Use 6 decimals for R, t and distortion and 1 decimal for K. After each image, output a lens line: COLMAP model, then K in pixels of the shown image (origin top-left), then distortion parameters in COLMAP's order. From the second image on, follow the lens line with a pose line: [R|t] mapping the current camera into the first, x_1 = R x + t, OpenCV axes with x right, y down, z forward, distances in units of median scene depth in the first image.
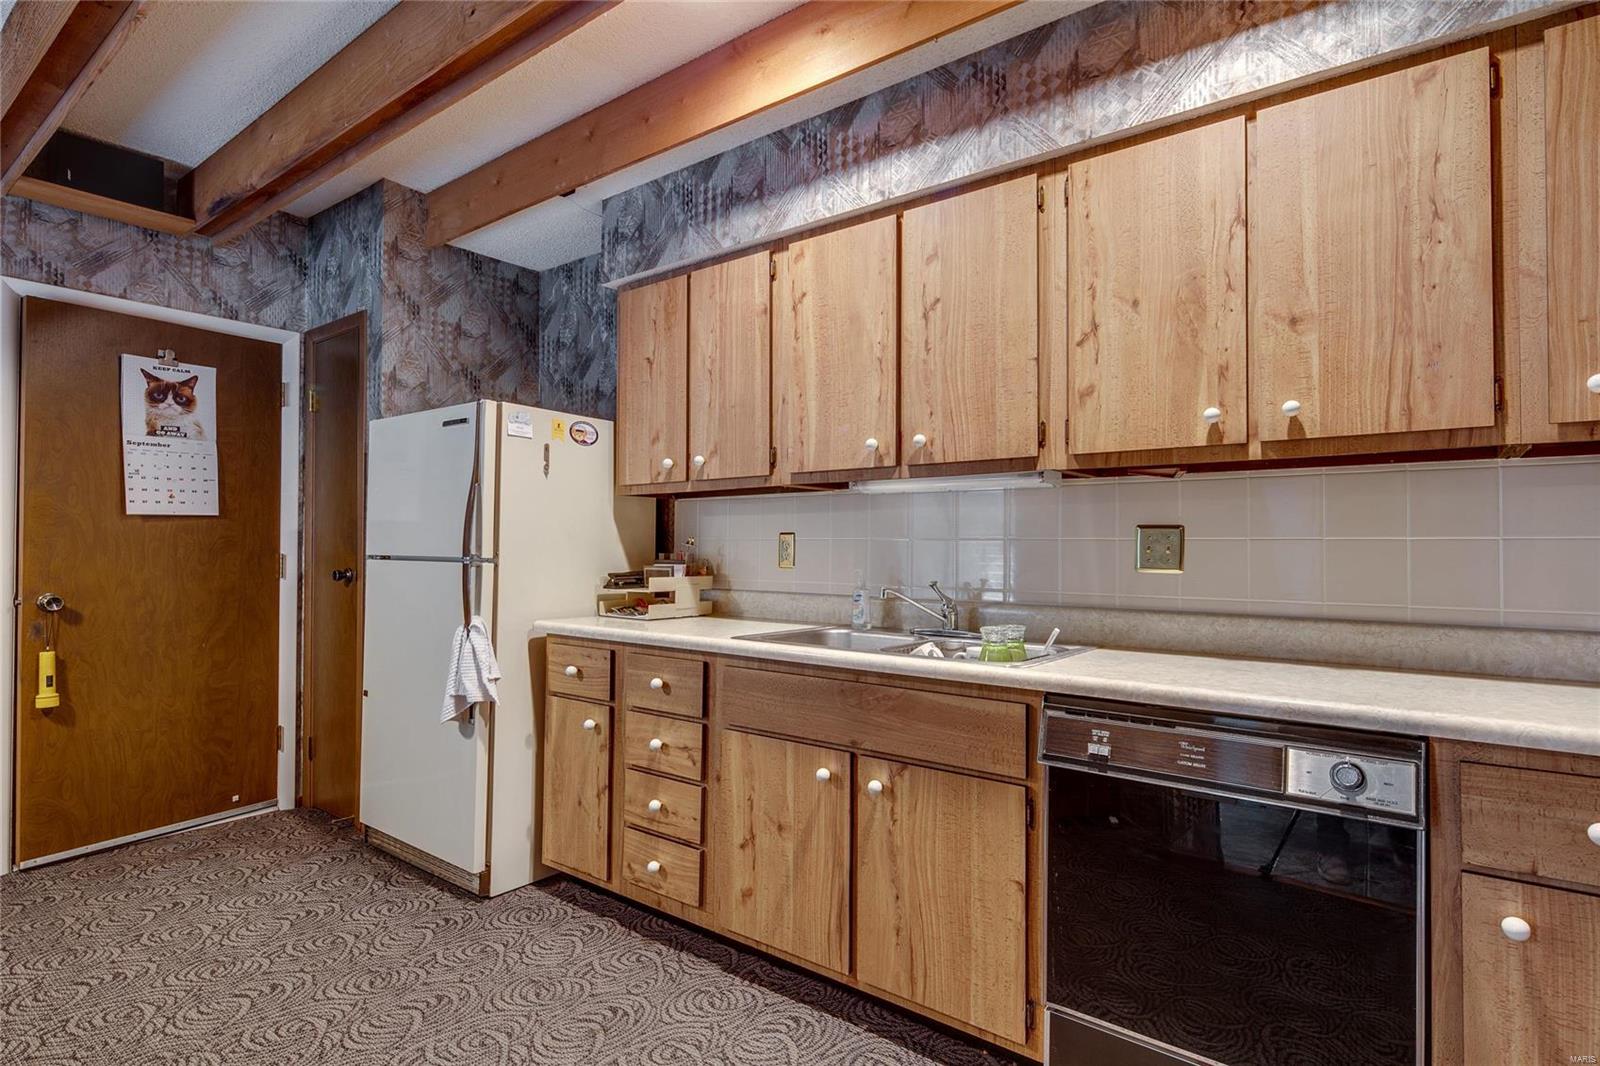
lens RADIAL K [[792.2, 0, 808.9], [0, 792.2, 537.4], [0, 0, 1]] dist [-0.003651, -0.001568]
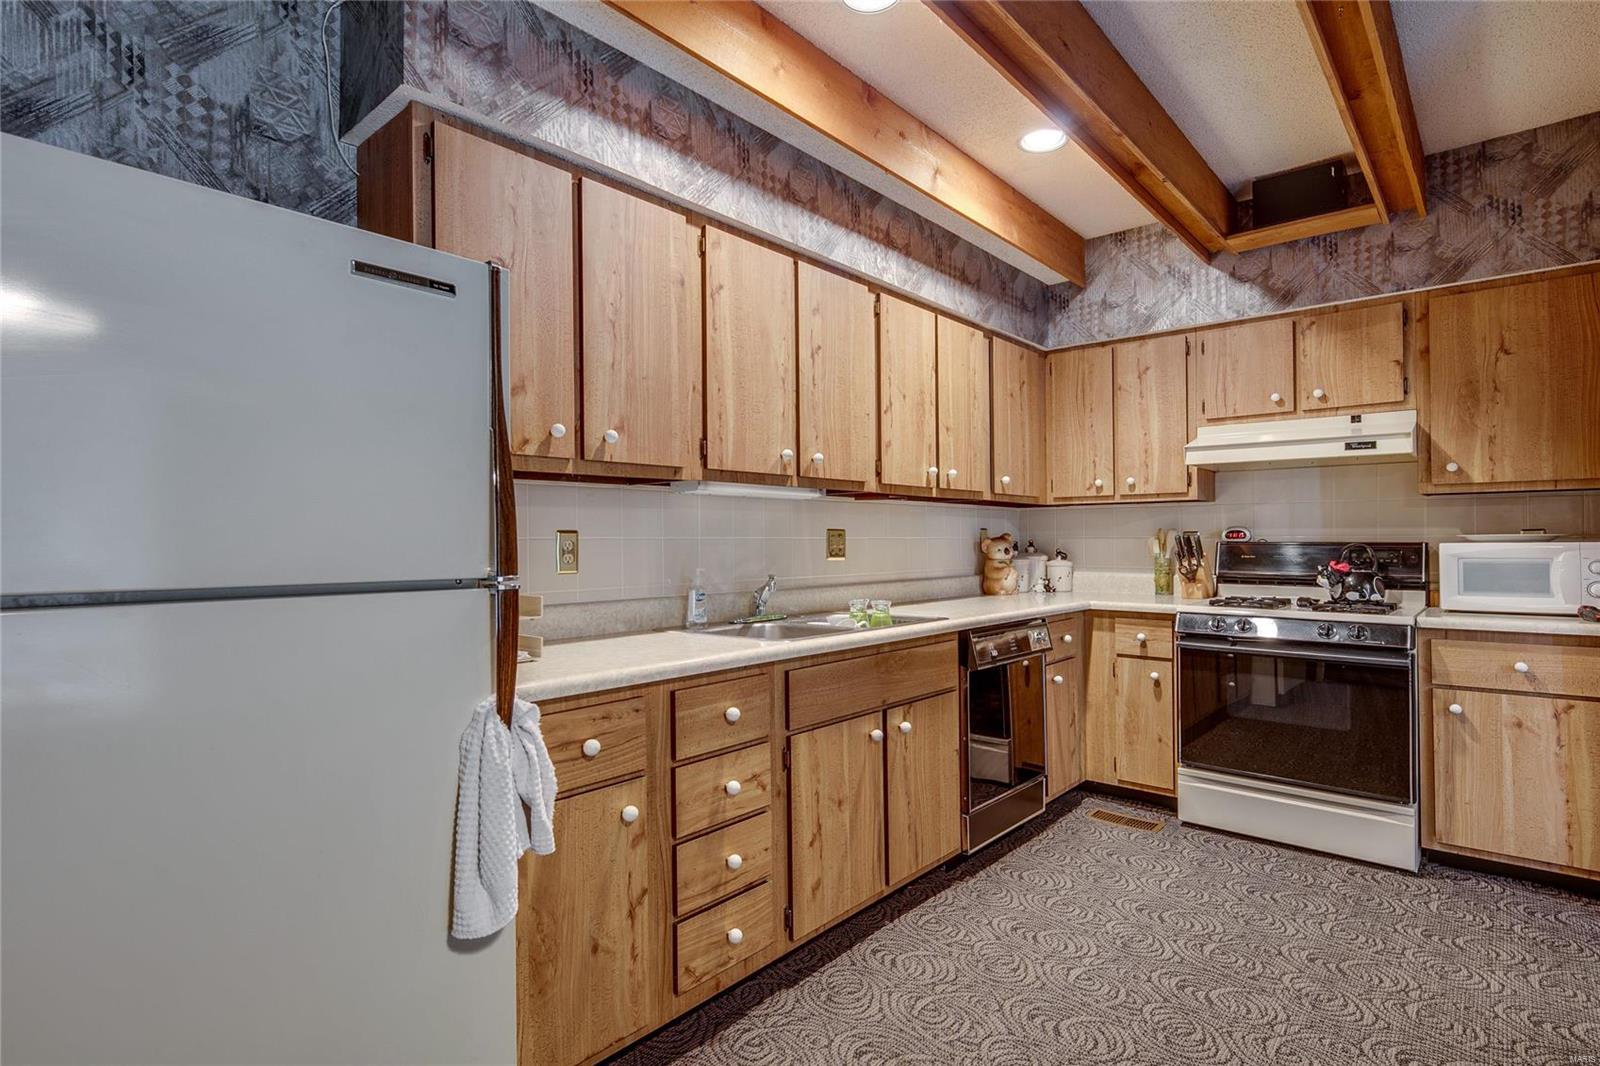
lens RADIAL K [[792.2, 0, 804.4], [0, 792.2, 533.3], [0, 0, 1]] dist [-0.003651, -0.001568]
pose [[0.086044, 0.004209, 0.996282, -1.063327], [-0.005763, 0.999976, -0.003727, -0.001706], [-0.996275, -0.005421, 0.086066, 0.899664]]
